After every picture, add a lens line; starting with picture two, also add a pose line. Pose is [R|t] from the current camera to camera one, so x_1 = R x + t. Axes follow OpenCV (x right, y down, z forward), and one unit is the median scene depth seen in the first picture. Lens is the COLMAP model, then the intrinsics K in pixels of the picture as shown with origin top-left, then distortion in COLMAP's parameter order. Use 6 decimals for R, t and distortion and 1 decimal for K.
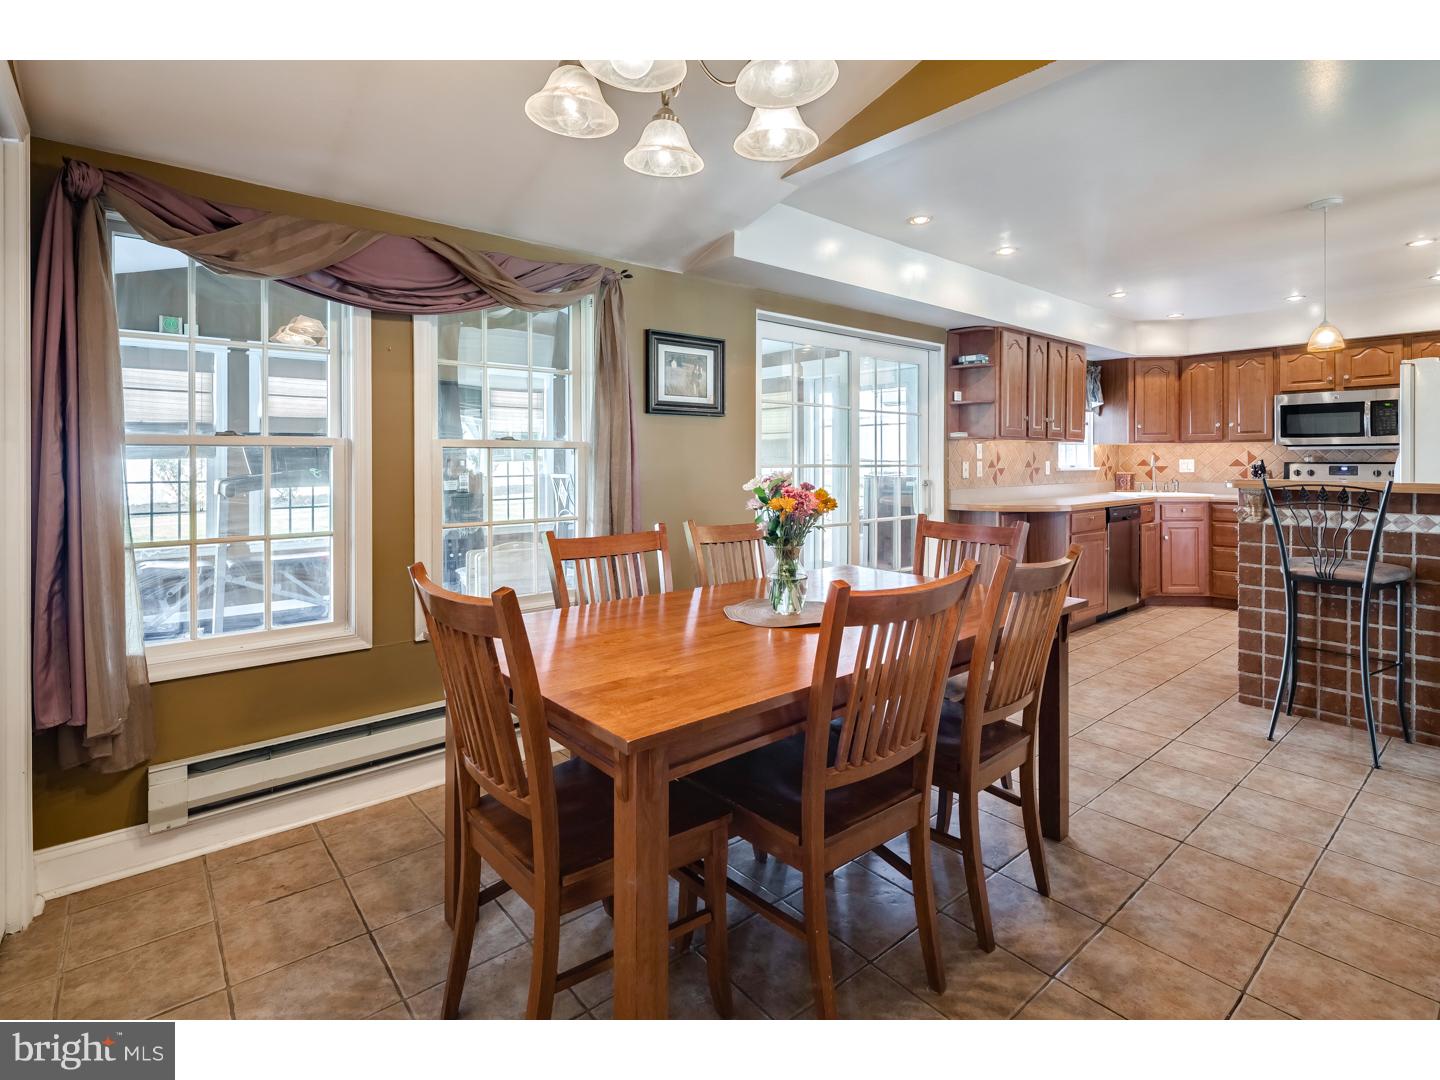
lens RADIAL K [[705.7, 0, 722.7], [0, 705.7, 455.8], [0, 0, 1]] dist [-0.003118, -0.002191]
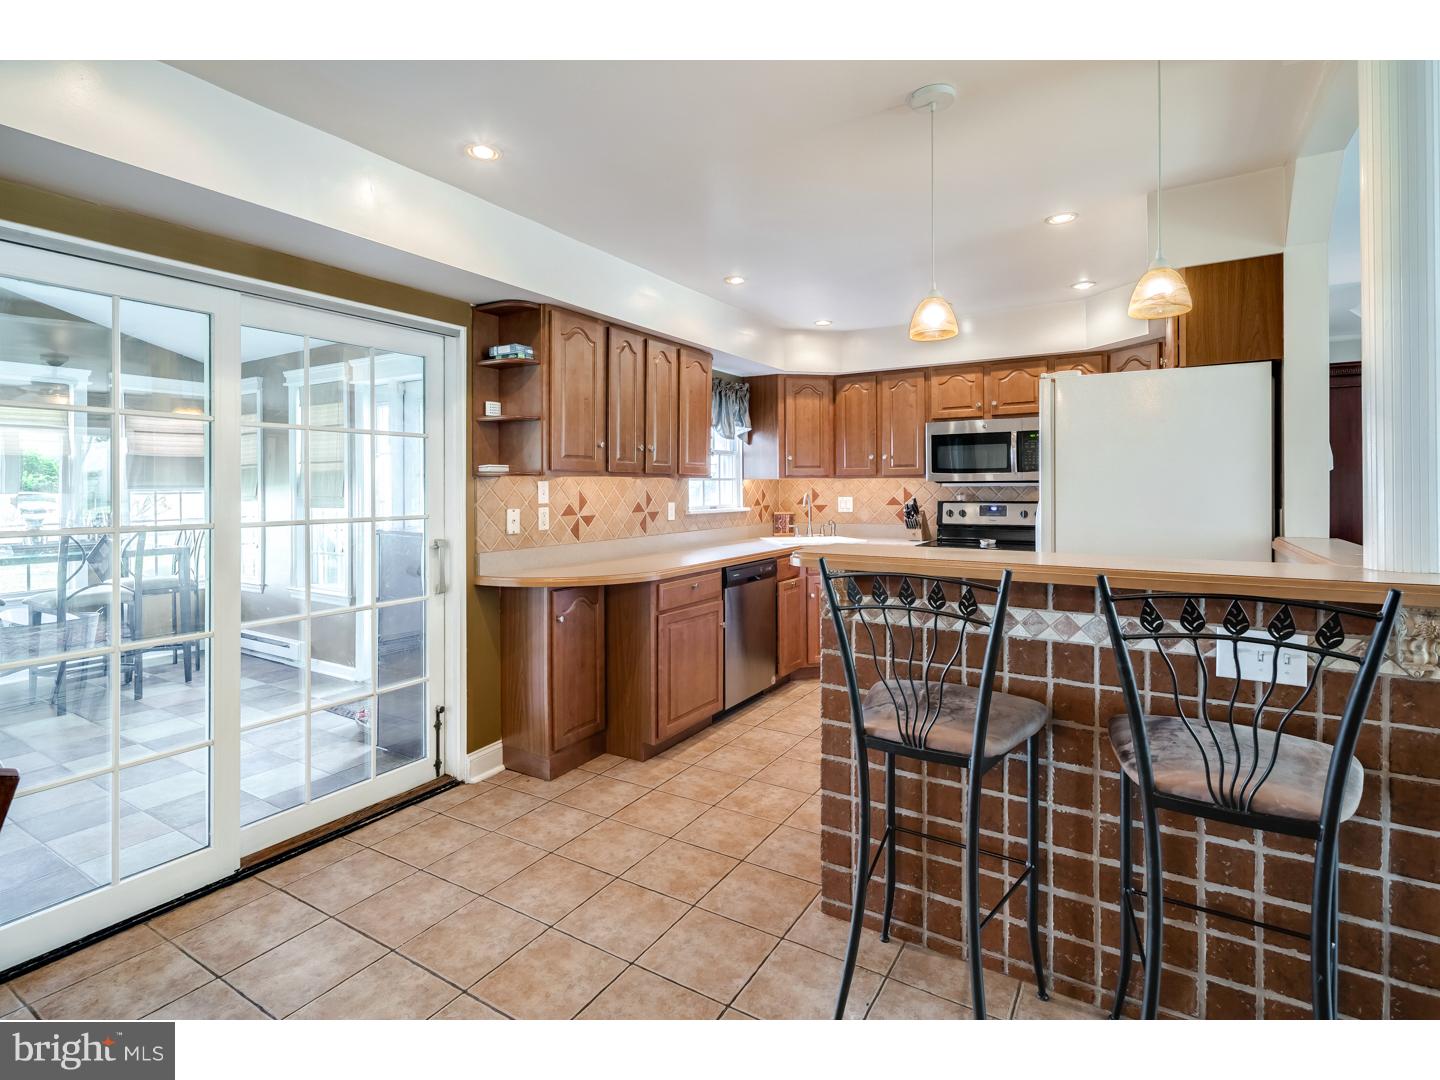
lens RADIAL K [[693.0, 0, 718.8], [0, 693.0, 480.0], [0, 0, 1]] dist [-0.001445, -0.001113]
pose [[0.950412, 0.000005, 0.310992, 0.306069], [0.001447, 0.999989, -0.004437, -0.014759], [-0.310989, 0.004667, 0.950402, 0.301990]]
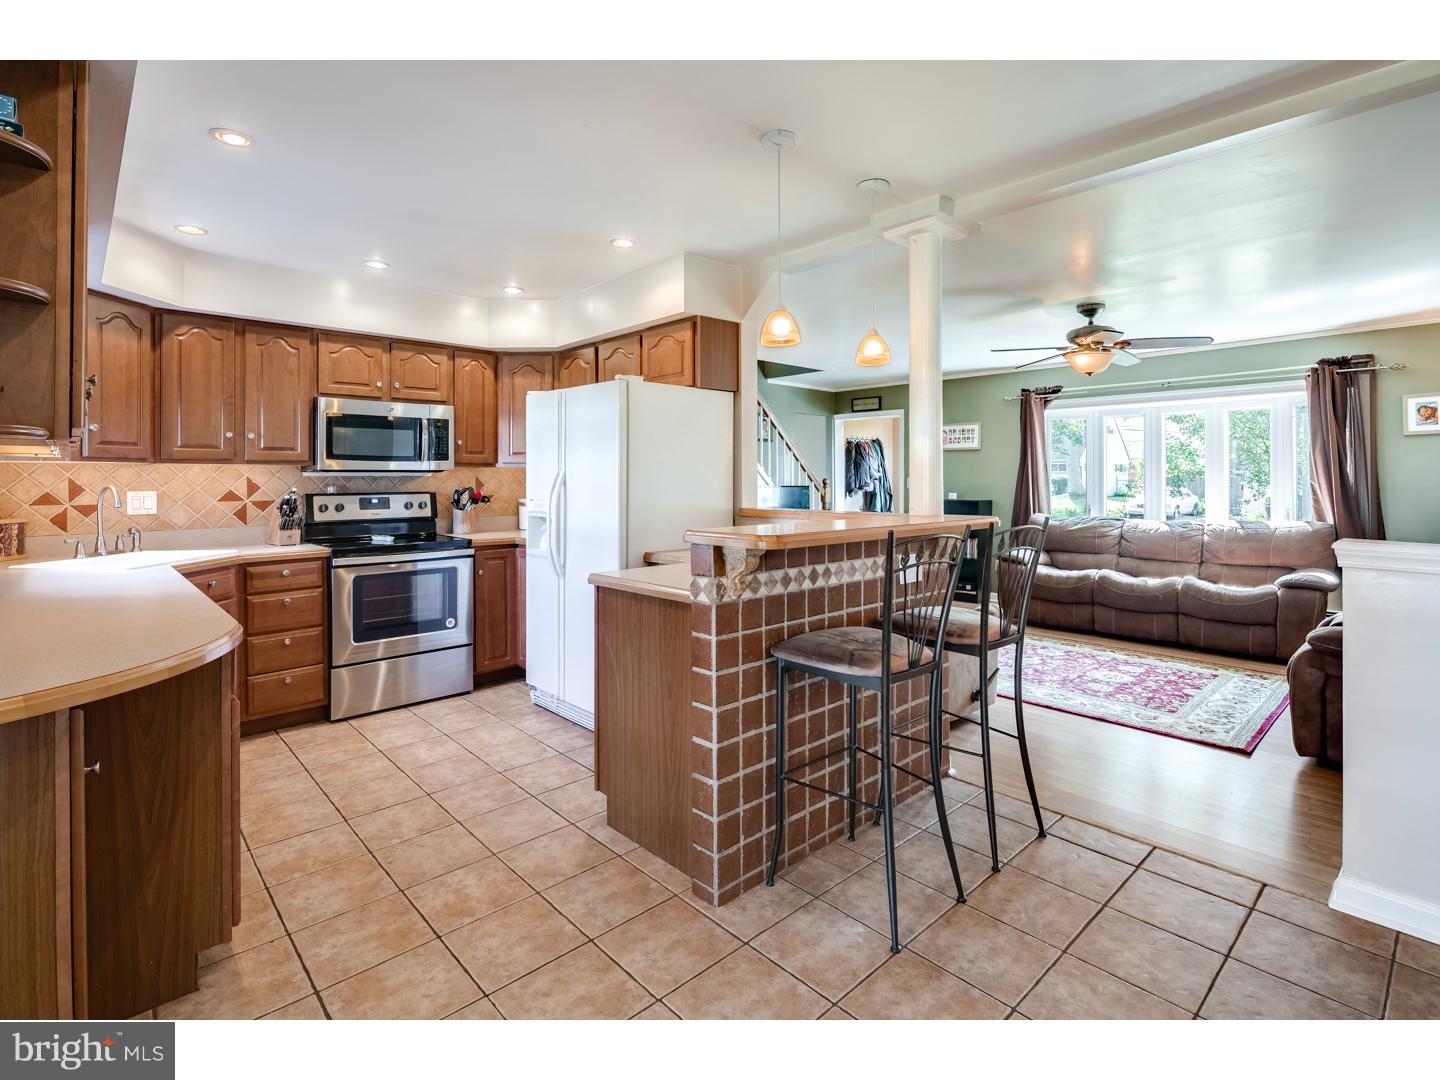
lens RADIAL K [[693.0, 0, 718.8], [0, 693.0, 480.0], [0, 0, 1]] dist [-0.001445, -0.001113]
pose [[-0.044486, -0.002198, 0.999008, 0.097473], [-0.002693, 0.999994, 0.002081, -0.008256], [-0.999006, -0.002597, -0.044491, 0.682494]]
